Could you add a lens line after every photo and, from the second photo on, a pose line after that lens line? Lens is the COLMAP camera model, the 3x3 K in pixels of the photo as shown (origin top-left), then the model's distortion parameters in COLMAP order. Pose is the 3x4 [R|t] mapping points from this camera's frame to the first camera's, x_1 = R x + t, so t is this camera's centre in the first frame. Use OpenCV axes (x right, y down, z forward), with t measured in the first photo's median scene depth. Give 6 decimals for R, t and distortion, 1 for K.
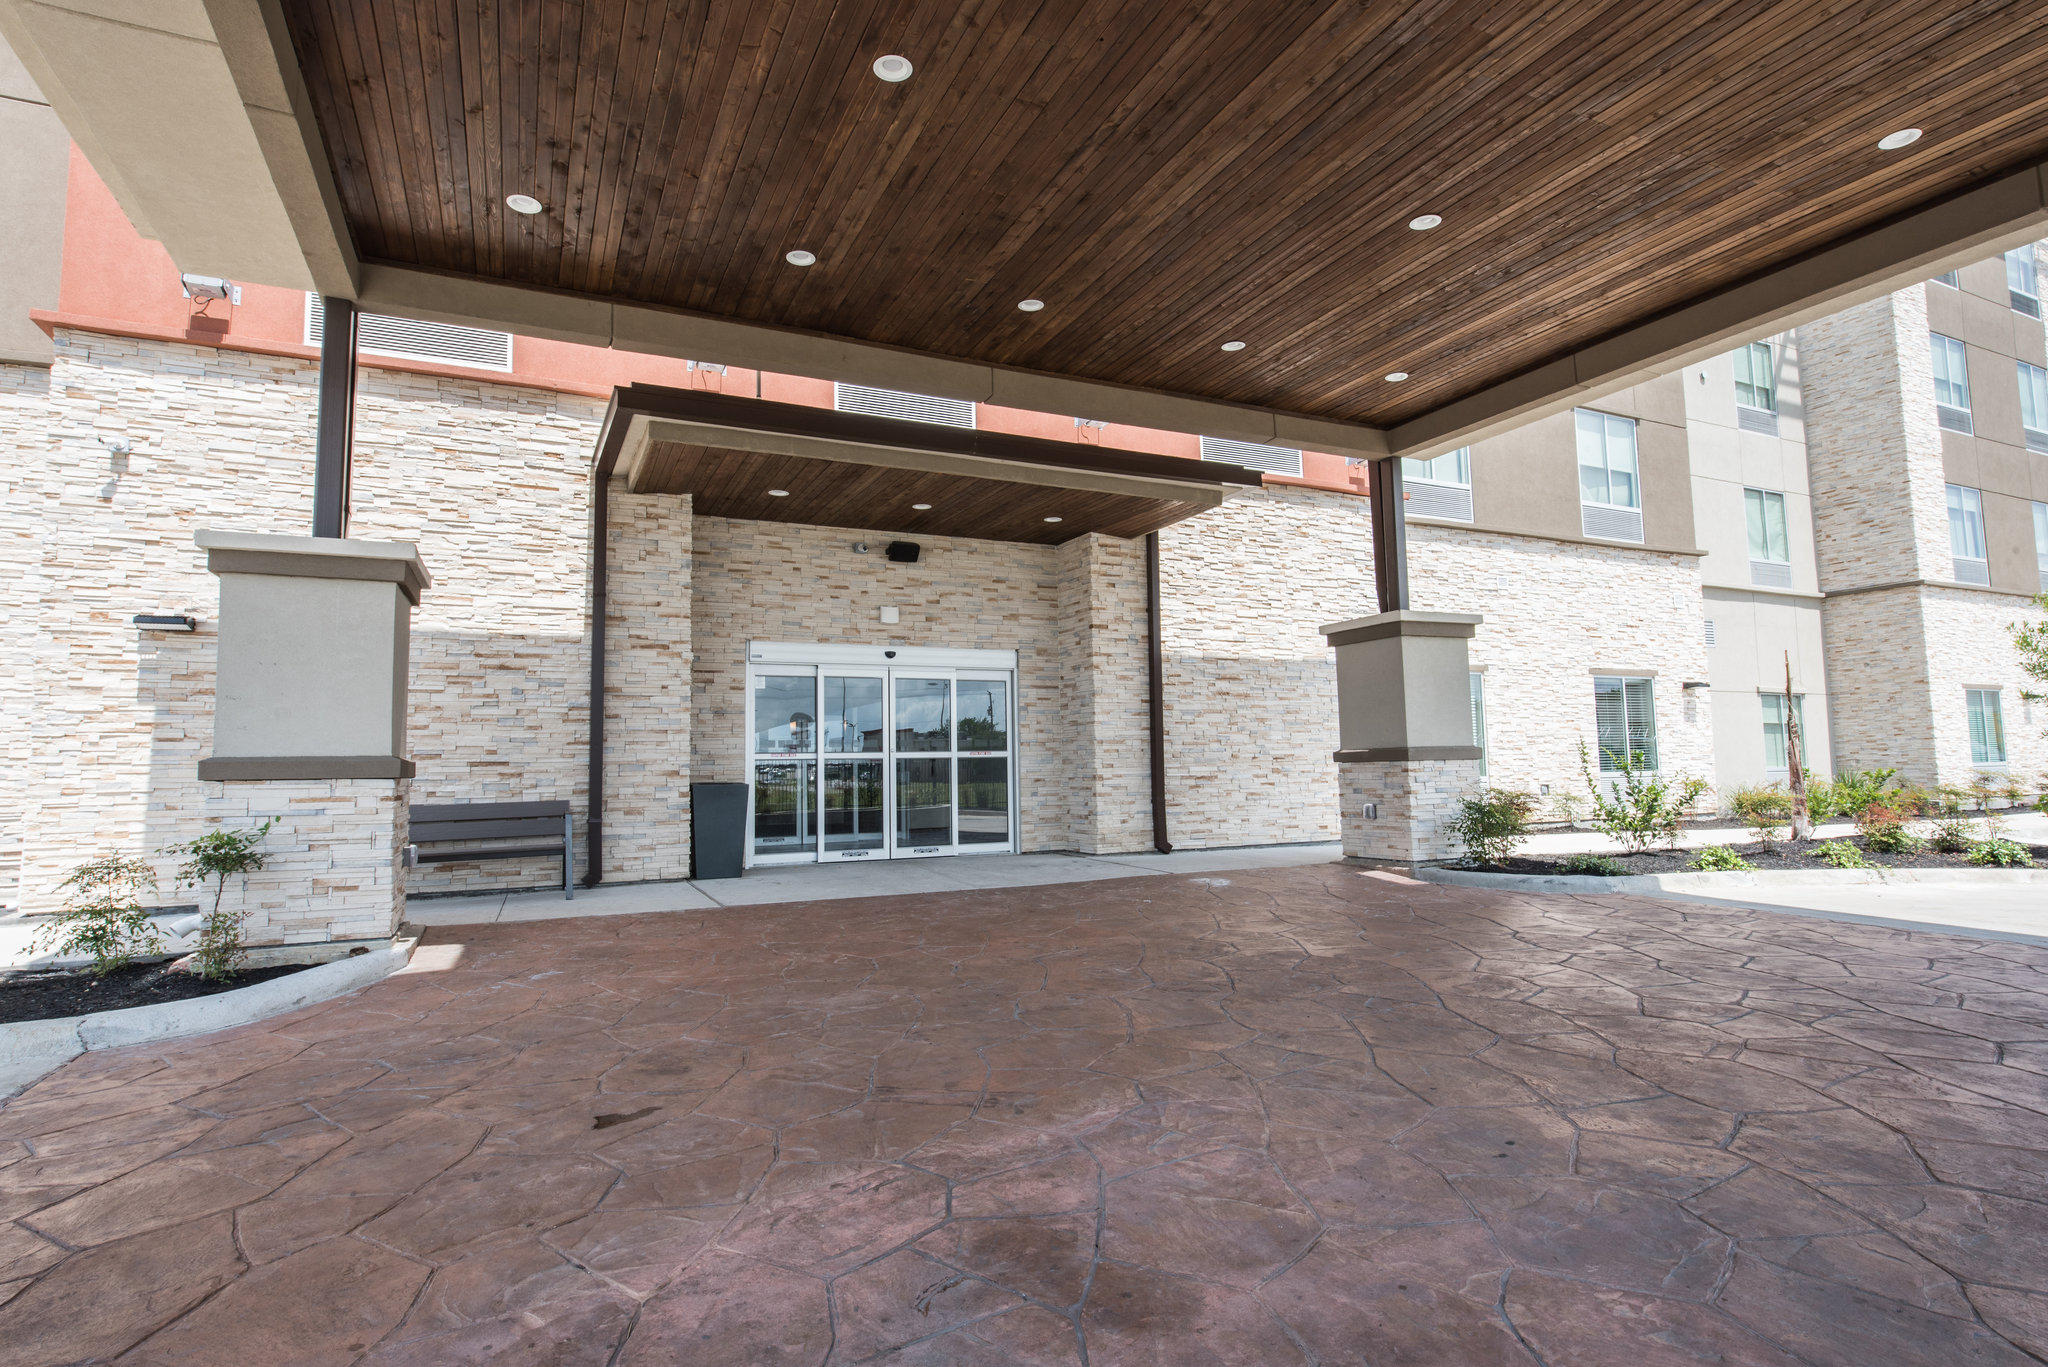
lens RADIAL K [[1036.4, 0, 1024.0], [0, 1036.4, 683.5], [0, 0, 1]] dist [0.002548, -0.009839]
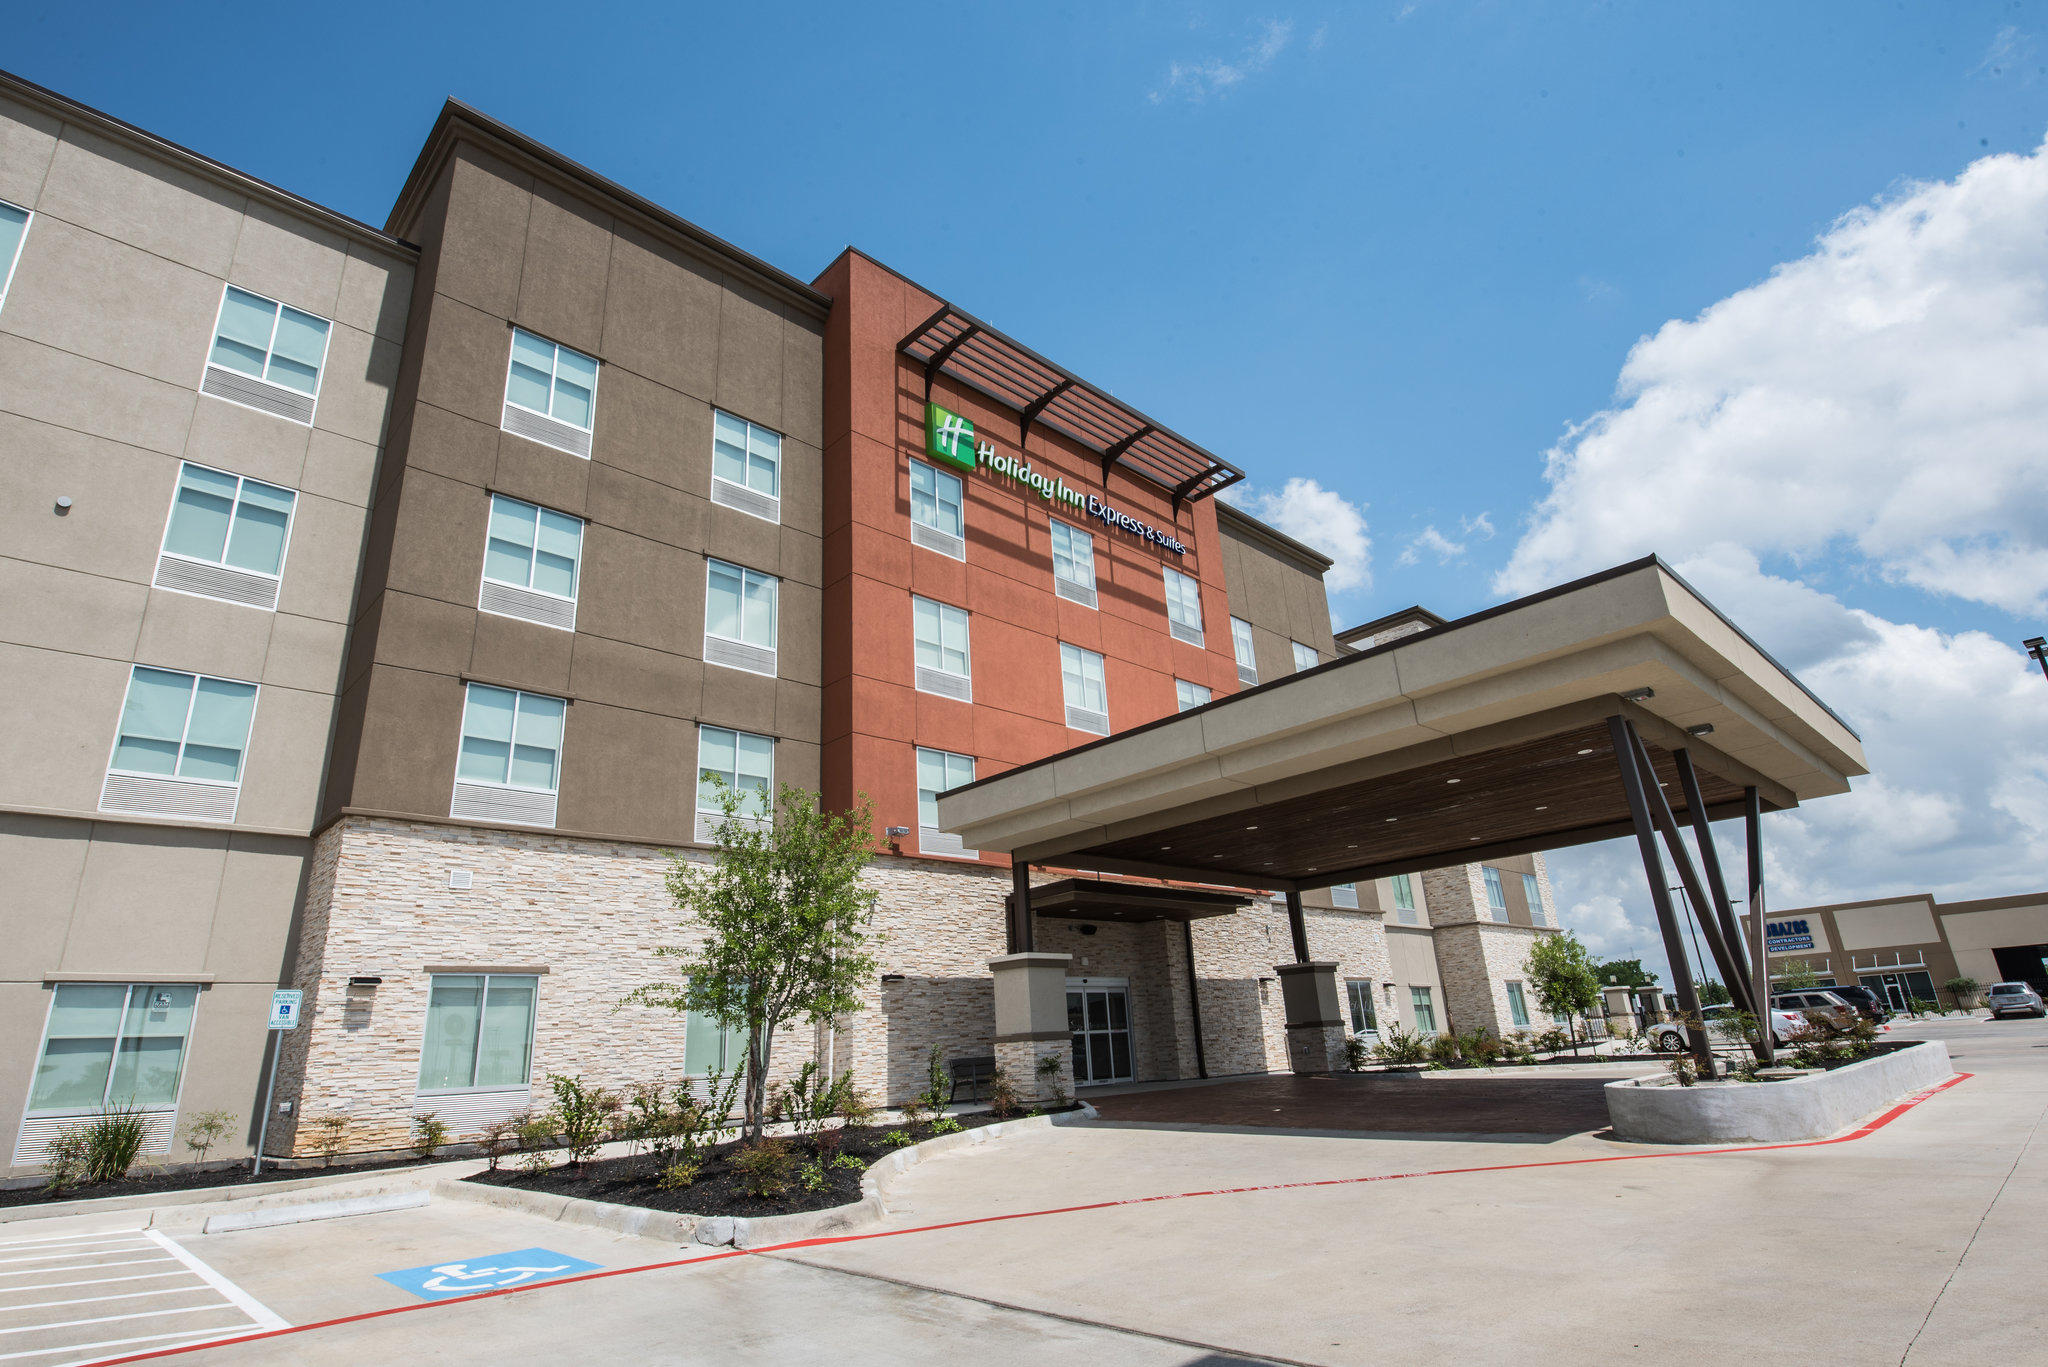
lens RADIAL K [[1036.4, 0, 1024.0], [0, 1036.4, 683.5], [0, 0, 1]] dist [0.002548, -0.009839]
pose [[0.948774, 0.074743, 0.306988, -0.892594], [0.009381, 0.964524, -0.263828, -0.054192], [-0.315817, 0.253193, 0.914414, -0.969152]]
